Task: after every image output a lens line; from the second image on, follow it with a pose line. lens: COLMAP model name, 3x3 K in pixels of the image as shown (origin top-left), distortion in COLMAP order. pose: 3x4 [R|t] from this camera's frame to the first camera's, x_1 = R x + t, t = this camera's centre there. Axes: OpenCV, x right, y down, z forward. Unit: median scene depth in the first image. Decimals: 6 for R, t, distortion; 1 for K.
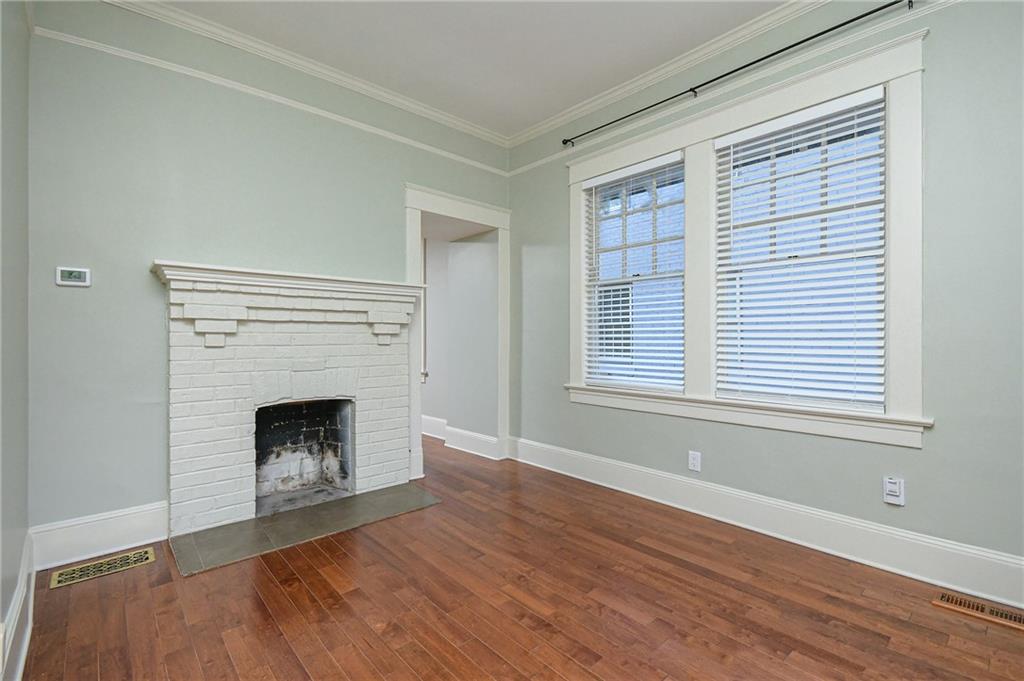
lens RADIAL K [[445.9, 0, 512.8], [0, 445.9, 337.2], [0, 0, 1]] dist [0.000985, 0.000144]
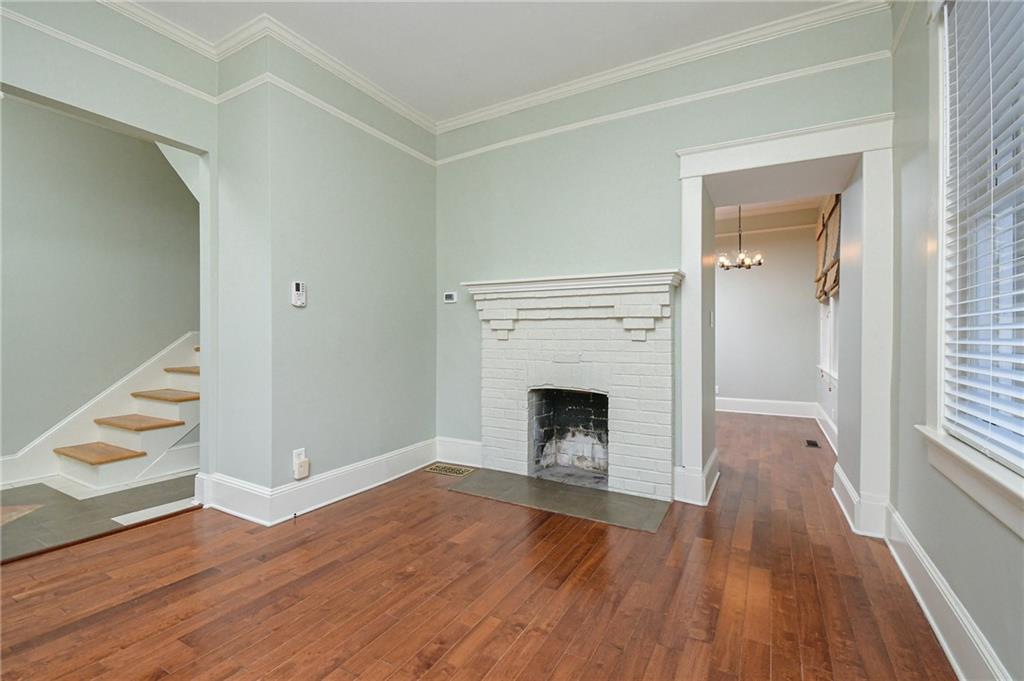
lens RADIAL K [[445.9, 0, 512.8], [0, 445.9, 337.2], [0, 0, 1]] dist [0.000985, 0.000144]
pose [[0.328295, 0.008883, -0.944533, 0.516741], [-0.000350, 0.999957, 0.009283, 0.001276], [0.944575, -0.002717, 0.328284, 0.476855]]
